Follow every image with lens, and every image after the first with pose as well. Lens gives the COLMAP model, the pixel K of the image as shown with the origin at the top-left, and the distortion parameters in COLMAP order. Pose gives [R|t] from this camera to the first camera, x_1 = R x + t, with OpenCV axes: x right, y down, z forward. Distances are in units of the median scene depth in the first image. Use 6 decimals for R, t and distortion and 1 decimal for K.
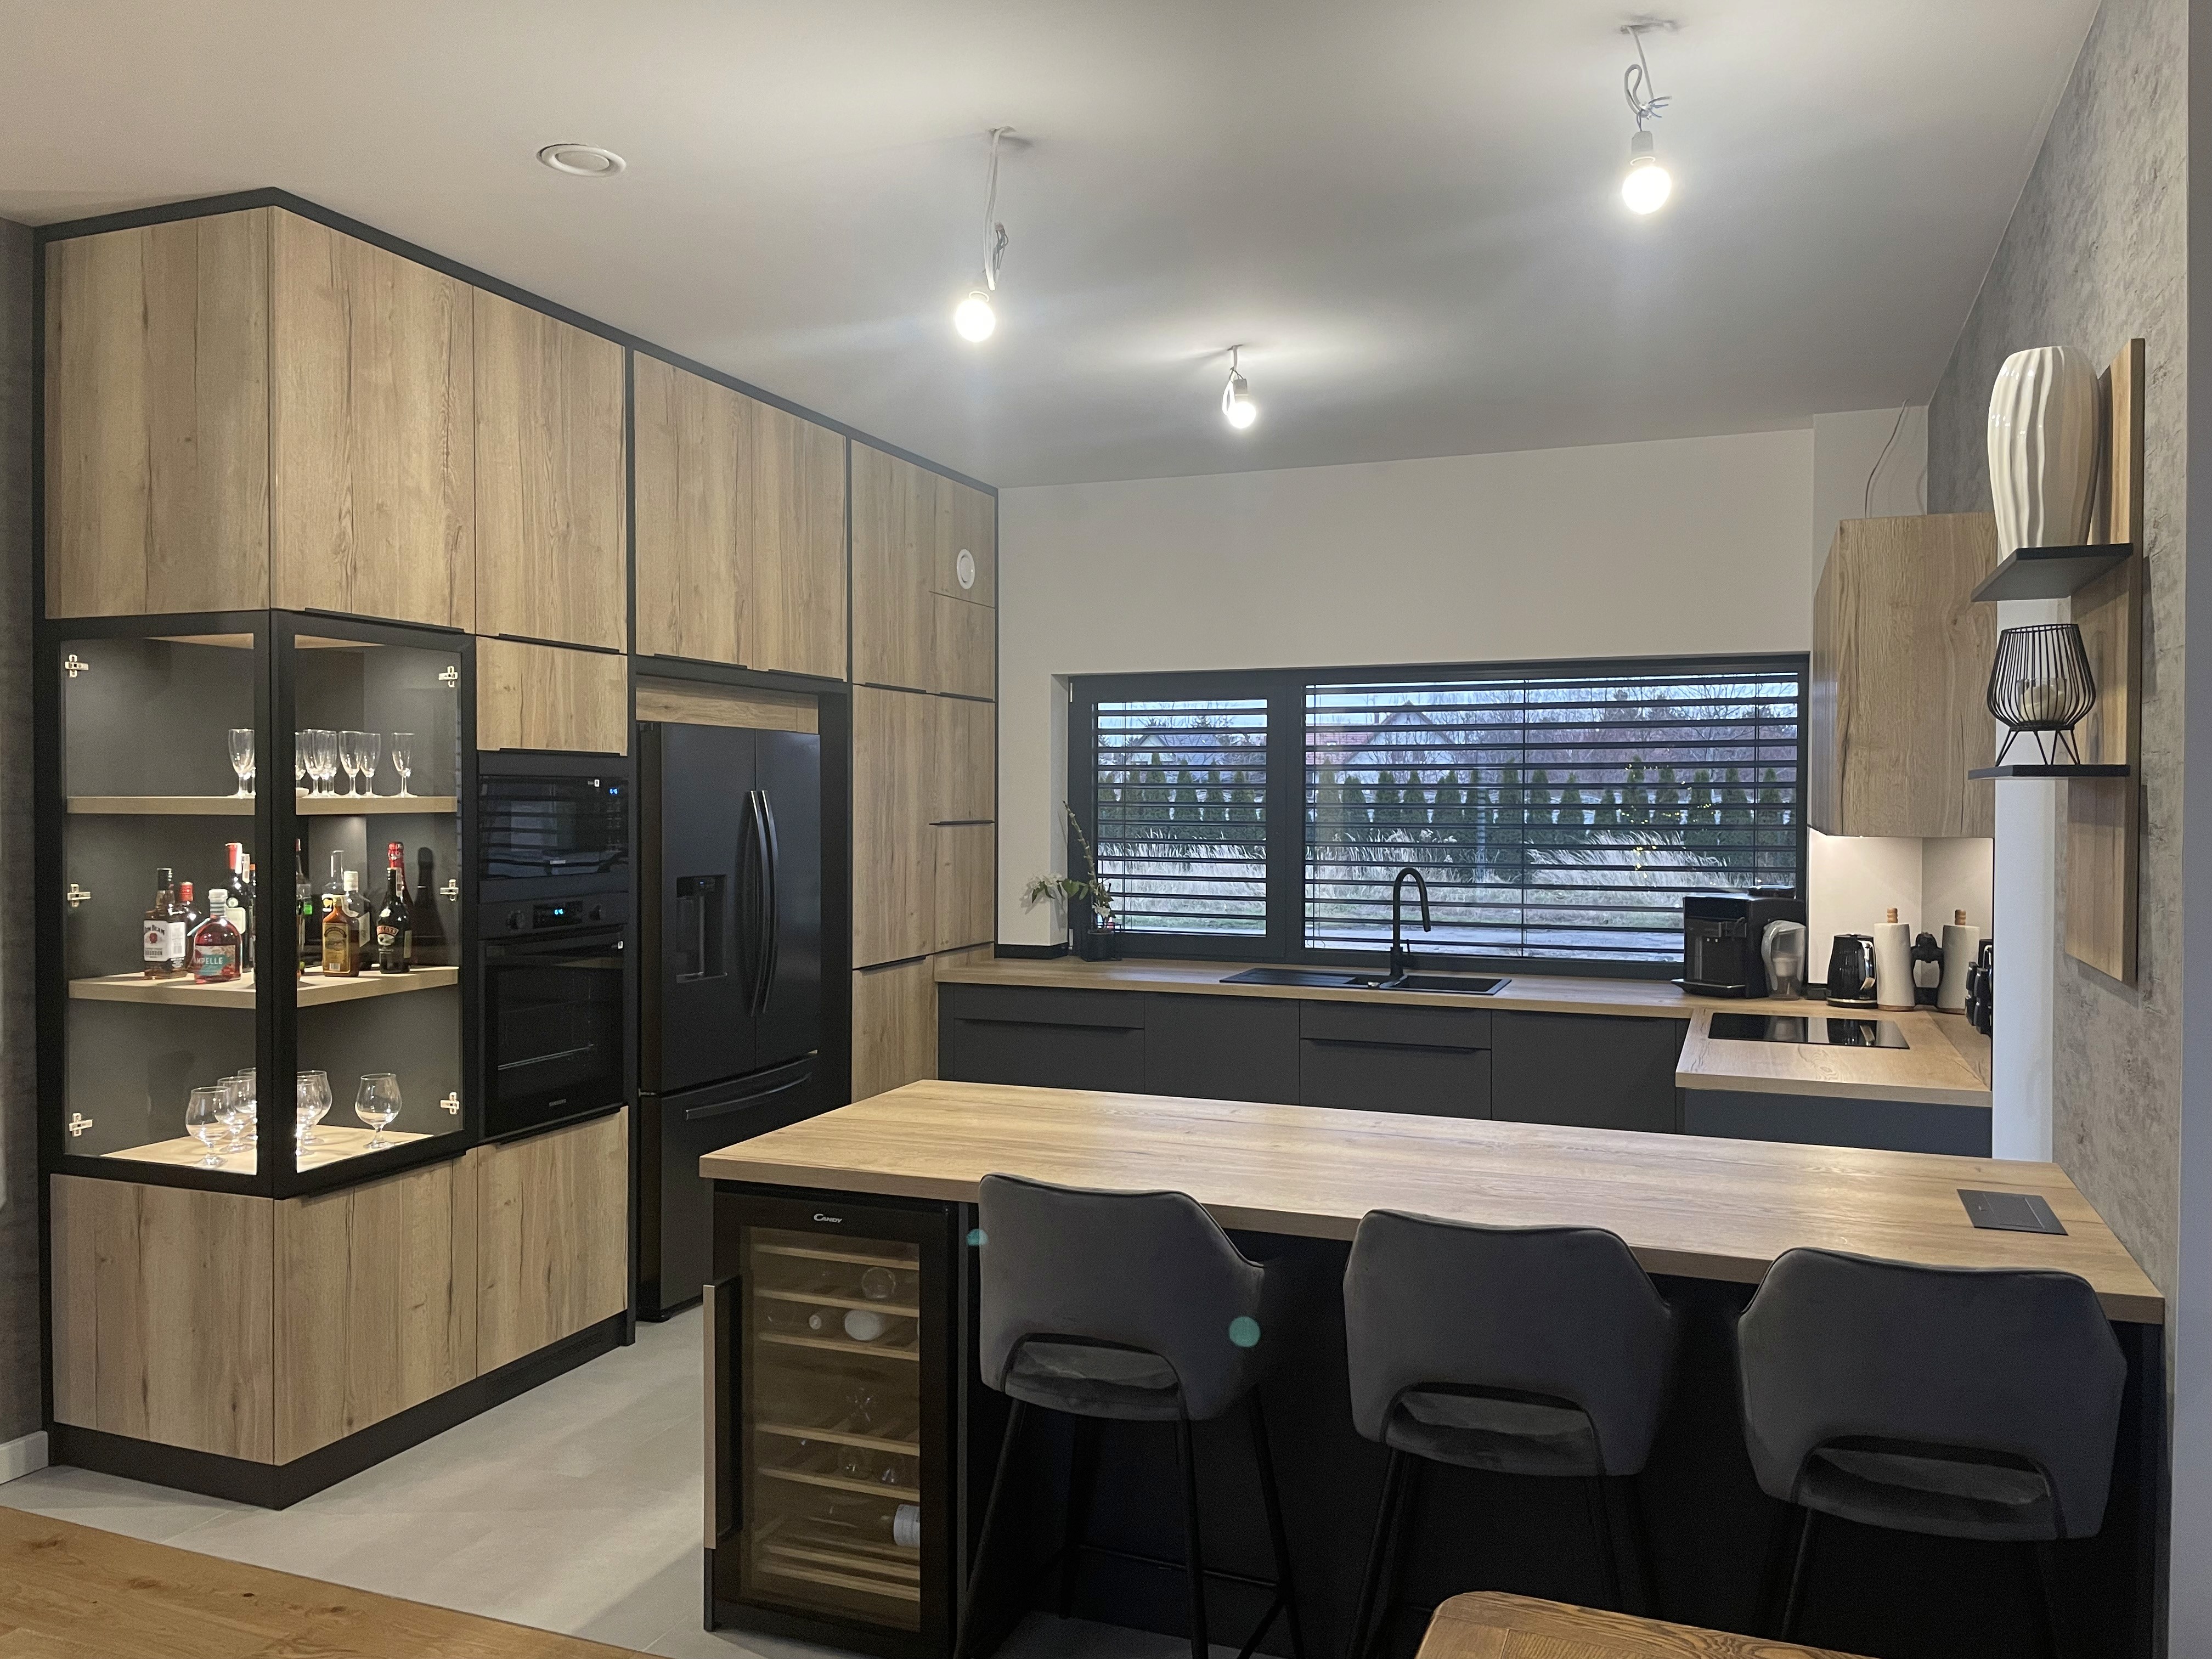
lens RADIAL K [[1653.7, 0, 1109.2], [0, 1653.7, 835.7], [0, 0, 1]] dist [0.078068, -0.099140]
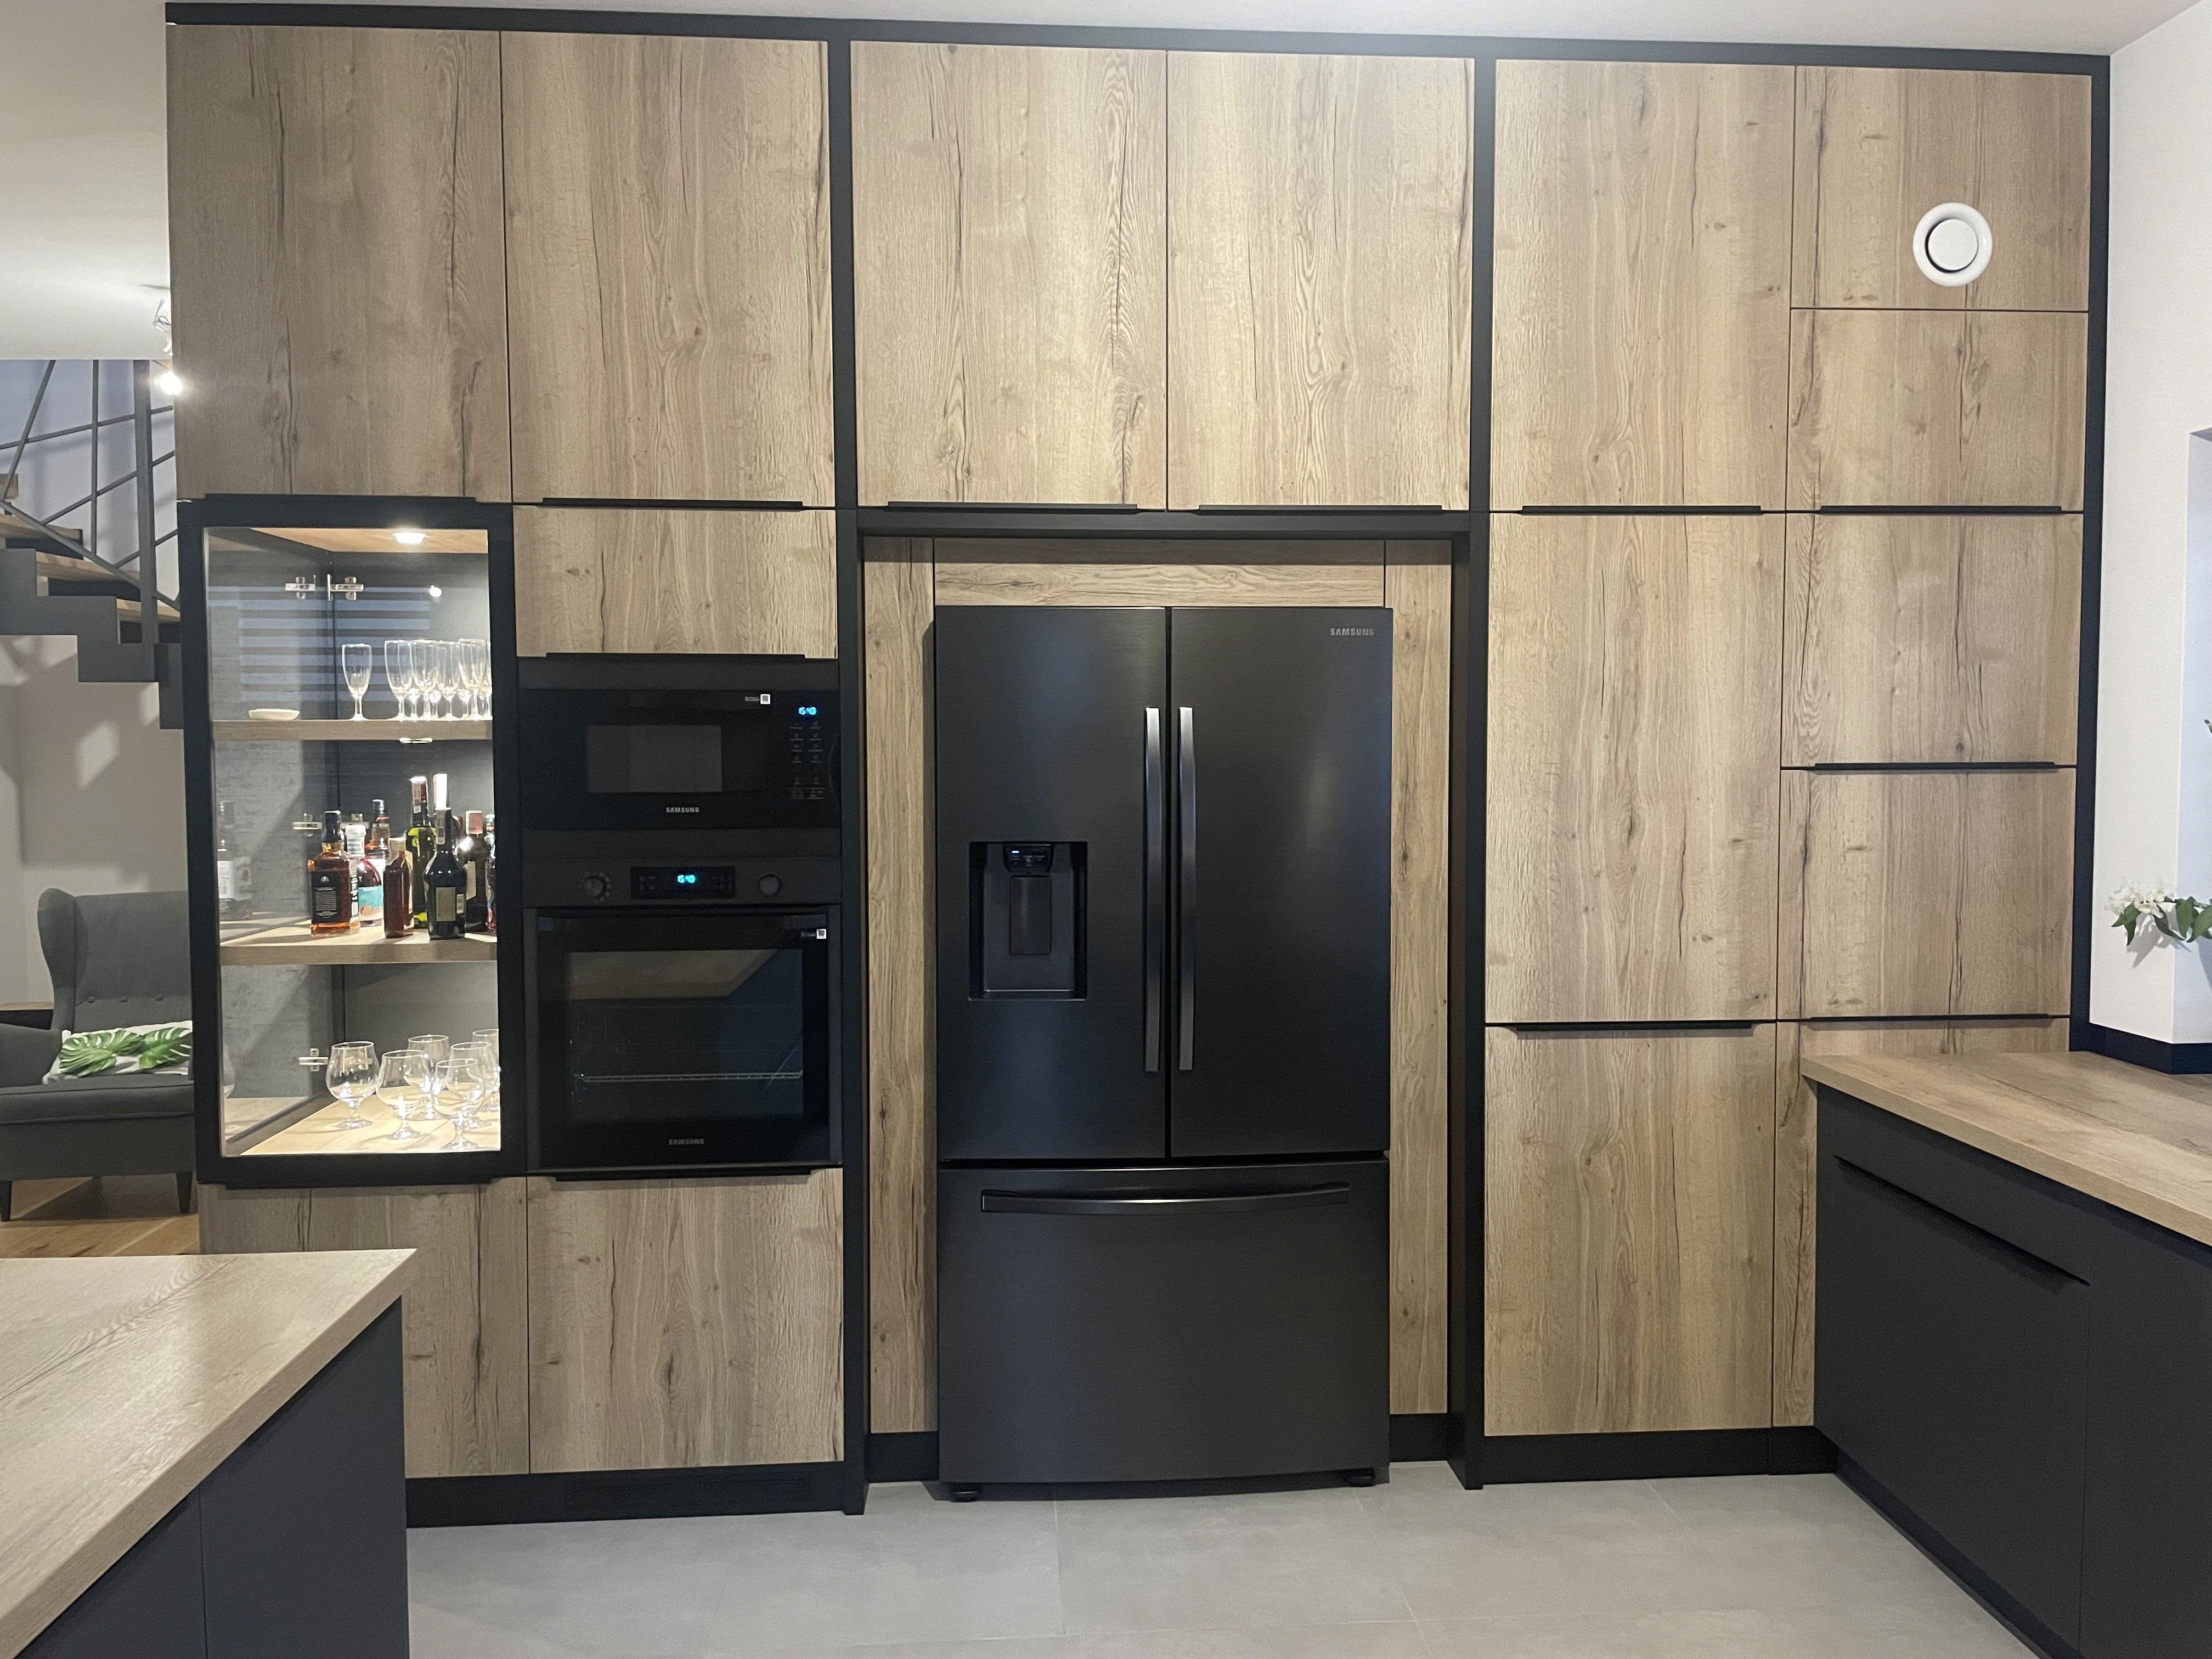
lens RADIAL K [[1653.7, 0, 1122.6], [0, 1653.7, 842.7], [0, 0, 1]] dist [0.078068, -0.099140]
pose [[0.426067, 0.042867, -0.903676, 0.327344], [-0.016720, 0.999079, 0.039510, -0.001270], [0.904537, -0.001724, 0.426391, 0.710069]]
